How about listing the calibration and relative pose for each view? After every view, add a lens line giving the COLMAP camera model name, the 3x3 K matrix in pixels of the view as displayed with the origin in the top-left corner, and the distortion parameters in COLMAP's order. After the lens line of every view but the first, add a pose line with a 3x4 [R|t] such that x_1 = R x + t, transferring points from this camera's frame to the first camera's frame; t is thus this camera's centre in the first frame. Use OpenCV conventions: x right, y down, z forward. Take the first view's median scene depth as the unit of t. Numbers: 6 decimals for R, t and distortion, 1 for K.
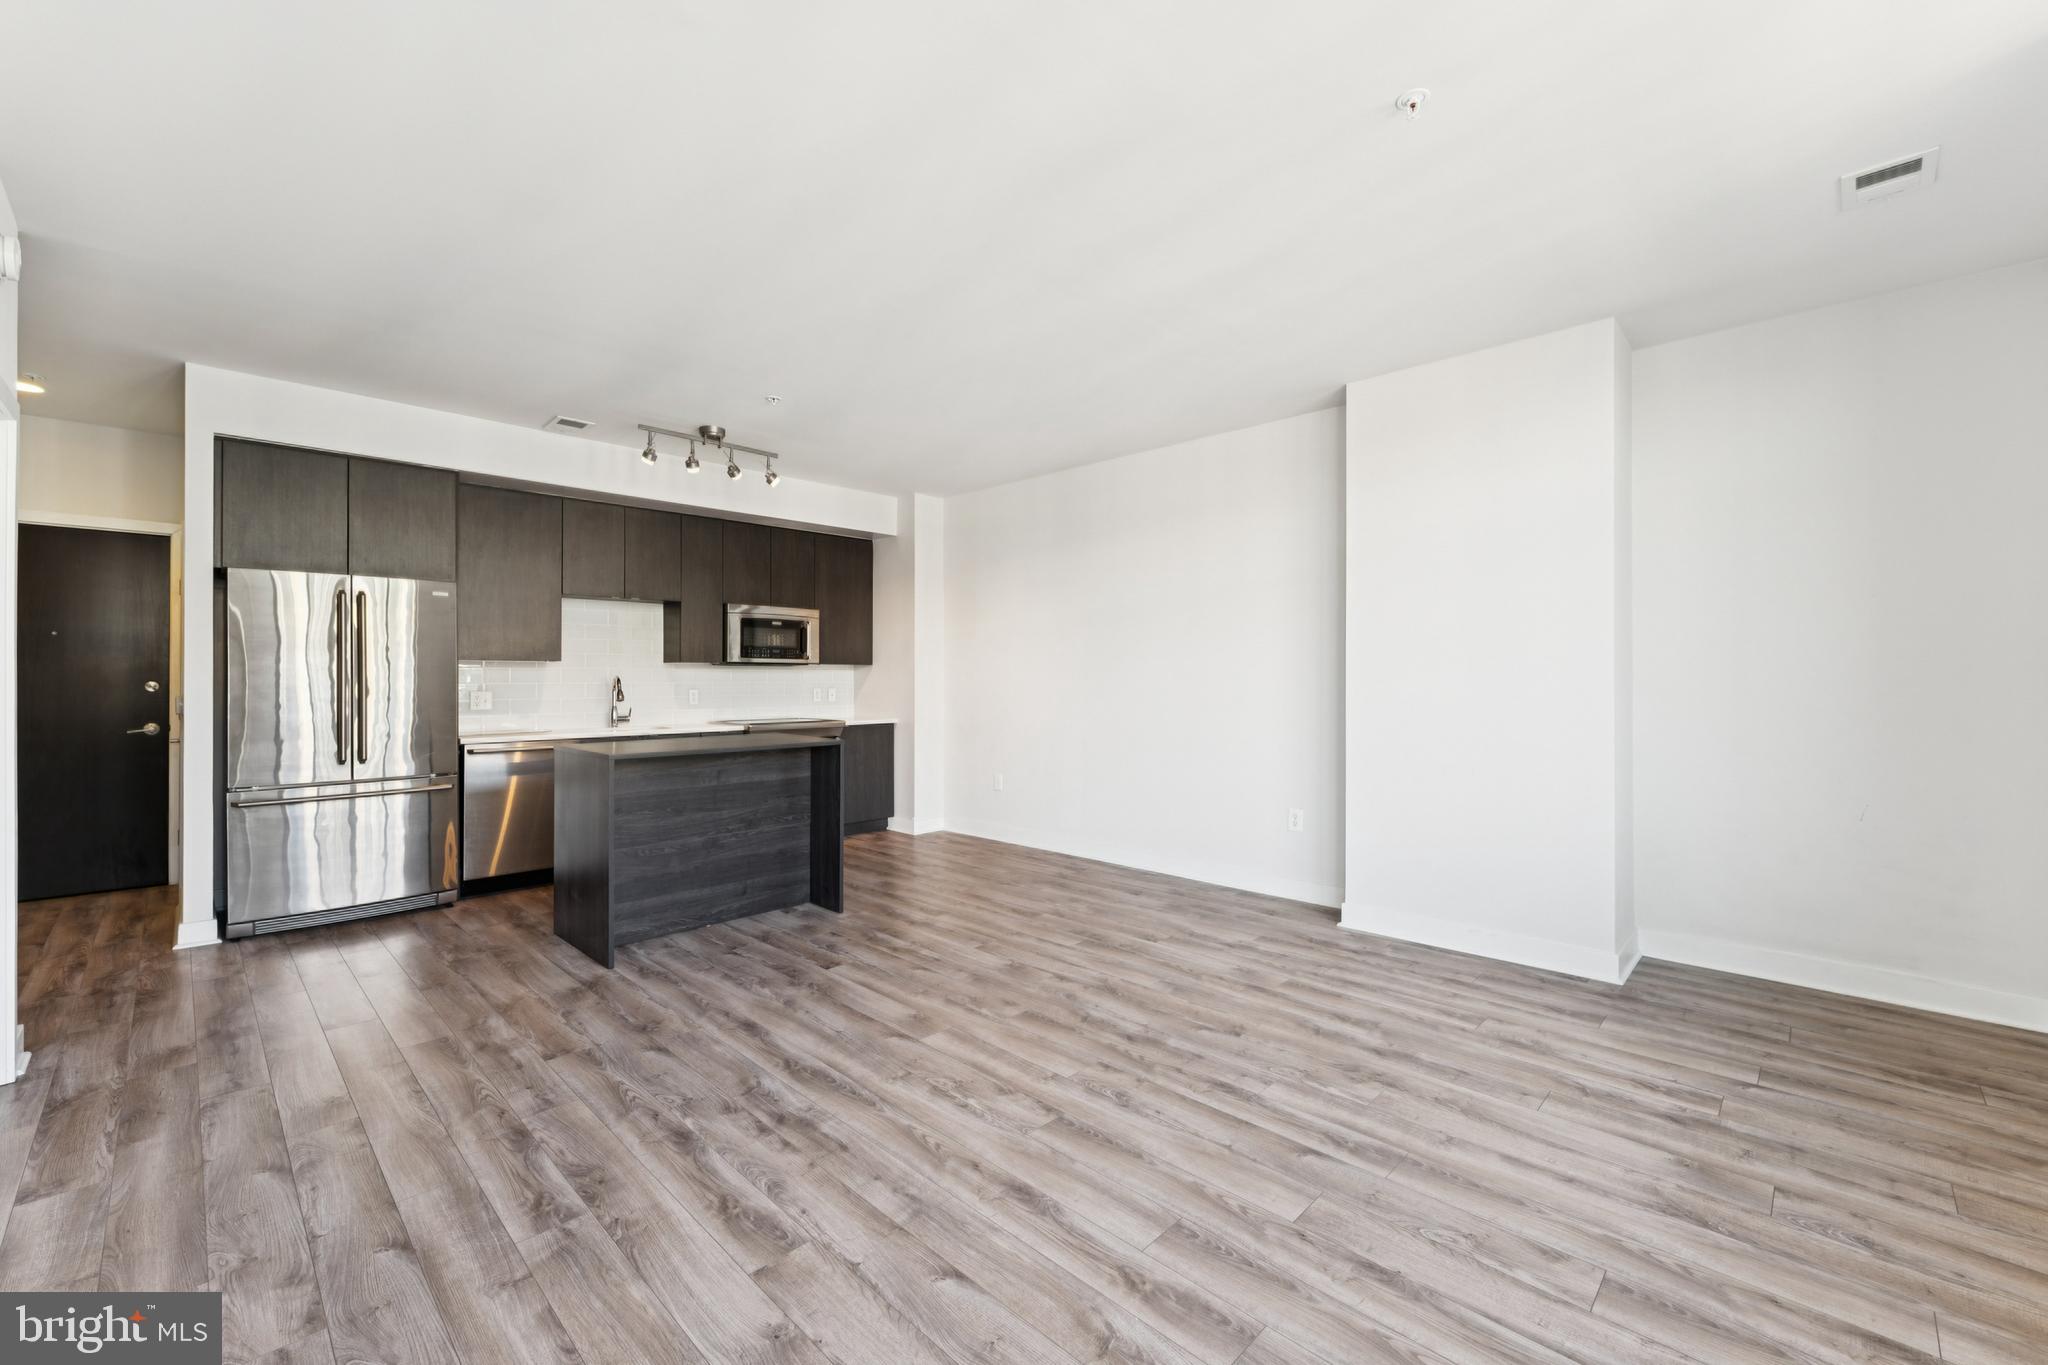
lens RADIAL K [[818.1, 0, 1028.6], [0, 818.1, 682.0], [0, 0, 1]] dist [-0.003015, -0.000074]
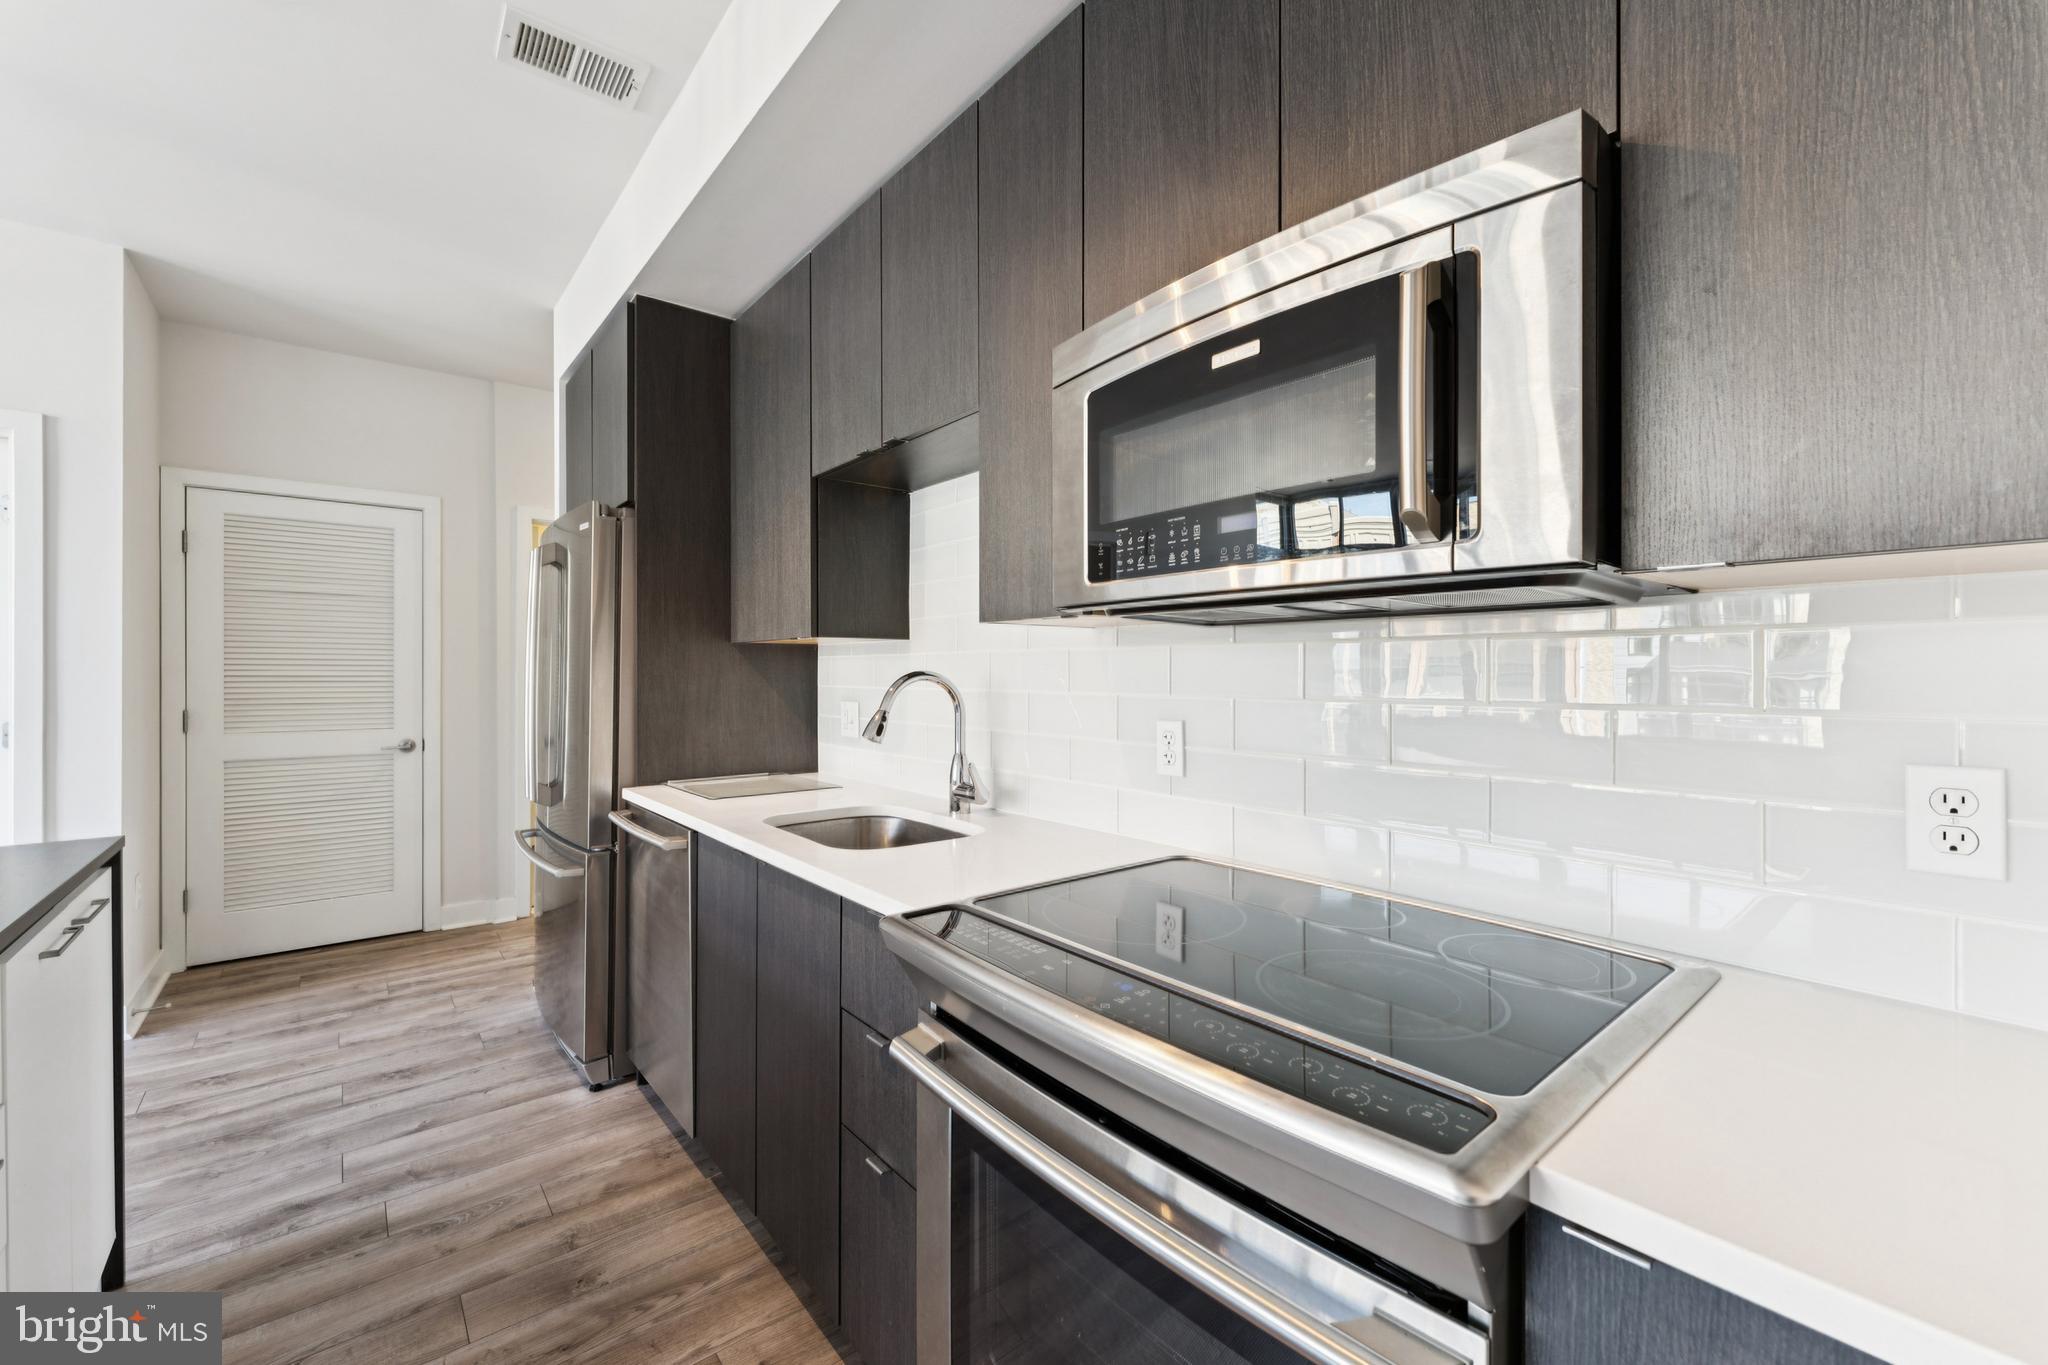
lens RADIAL K [[825.4, 0, 1015.9], [0, 825.4, 669.9], [0, 0, 1]] dist [-0.000707, -0.000370]
pose [[-0.110614, -0.002890, -0.993859, -0.231906], [-0.007750, 0.999968, -0.002046, -0.010750], [0.993833, 0.007476, -0.110633, 1.677062]]
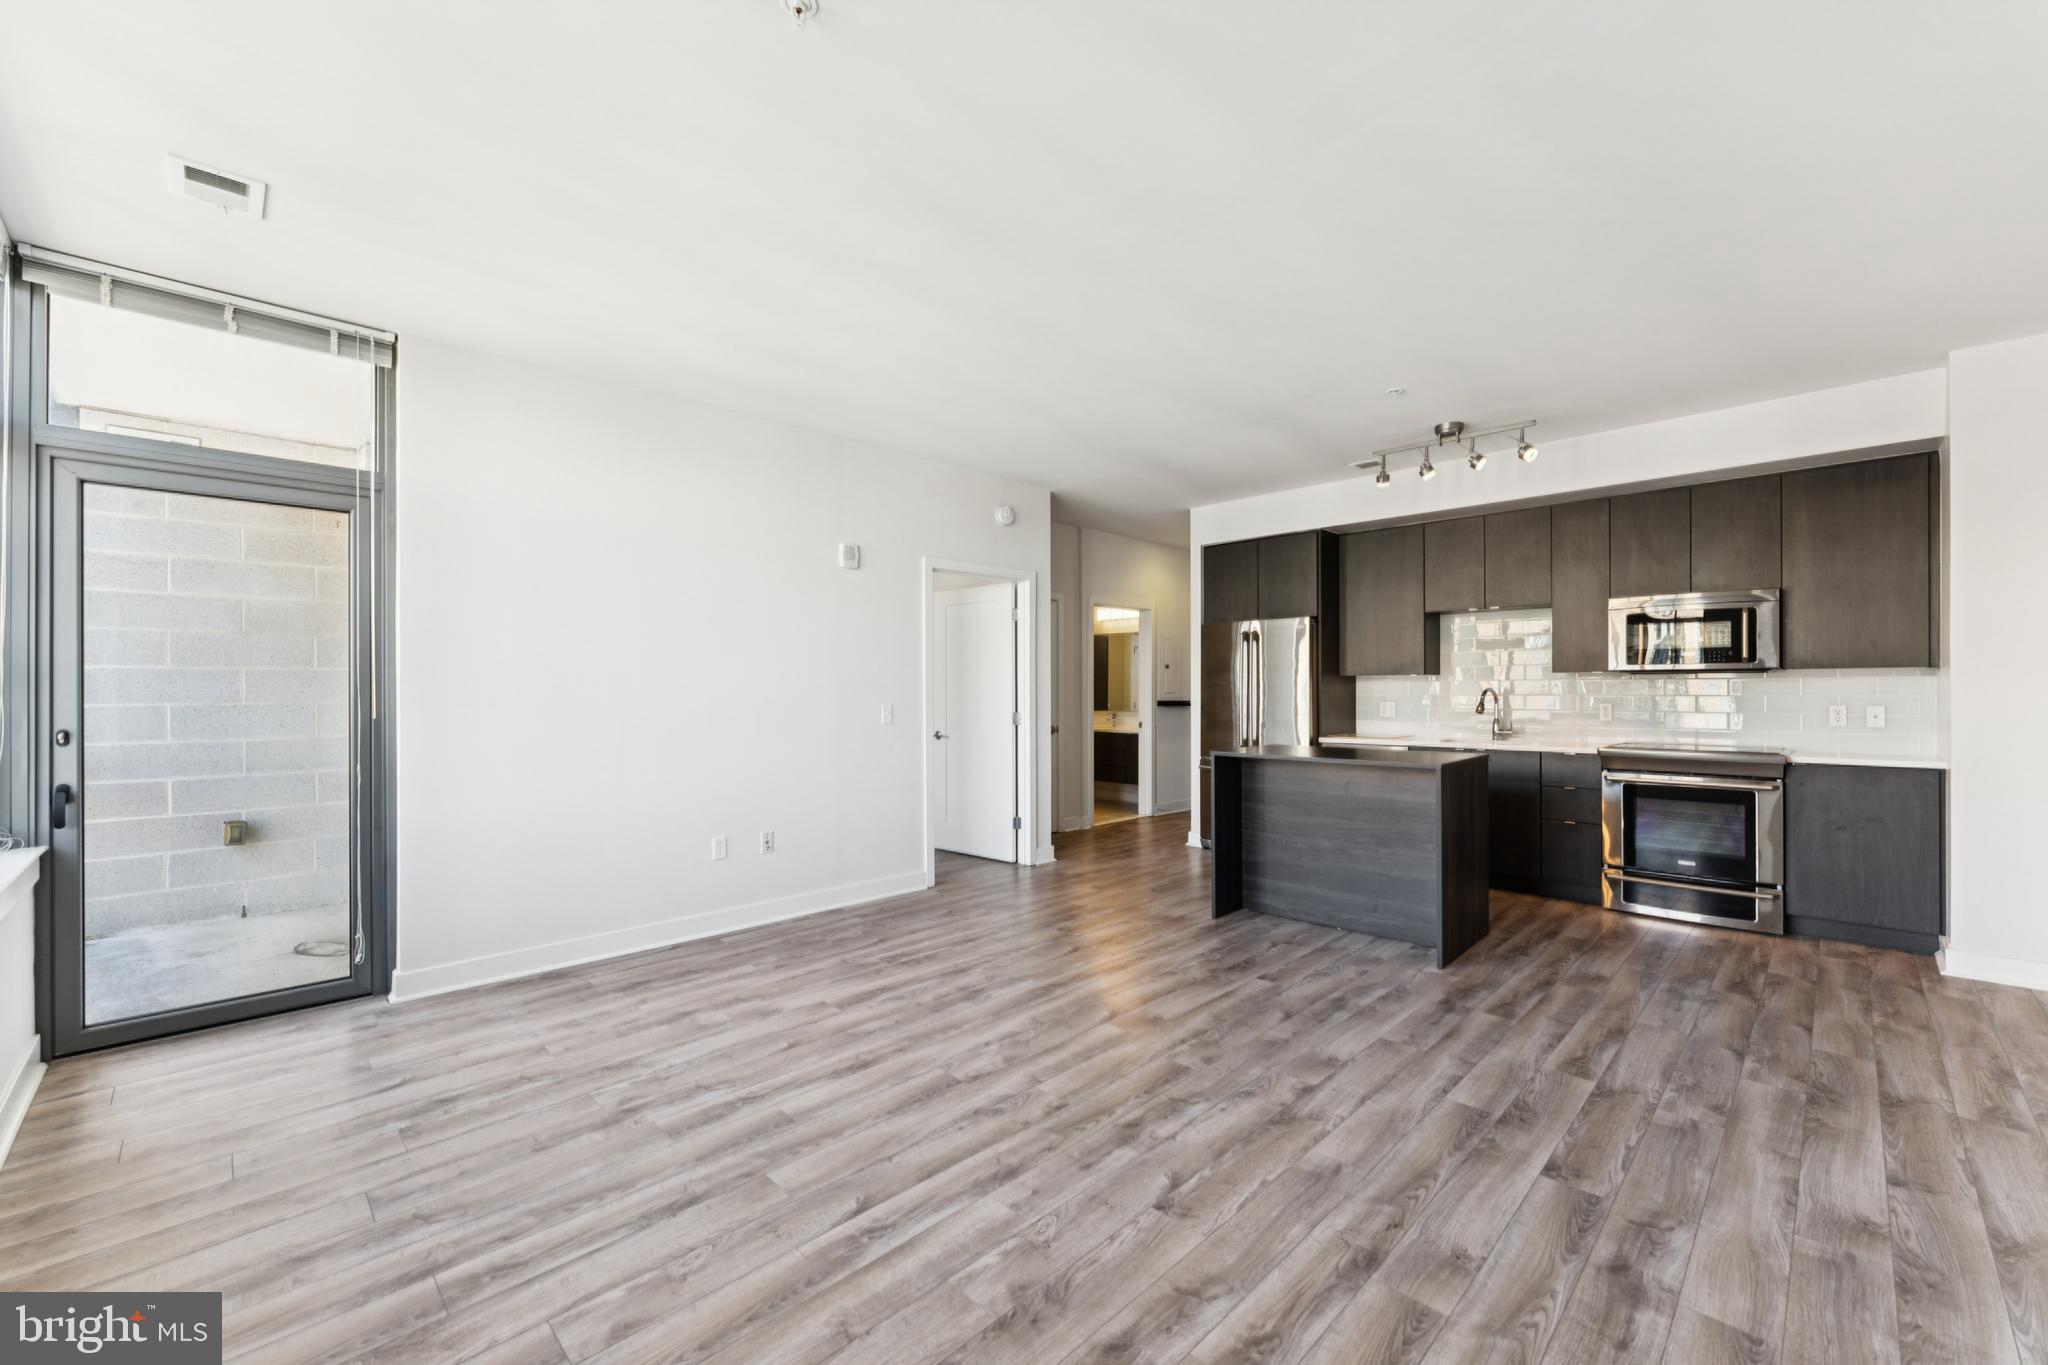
lens RADIAL K [[818.1, 0, 1028.6], [0, 818.1, 682.0], [0, 0, 1]] dist [-0.003015, -0.000074]
pose [[-0.001968, -0.008501, -0.999962, 0.742419], [-0.003887, 0.999956, -0.008494, -0.005286], [0.999991, 0.003870, -0.002001, 0.694583]]
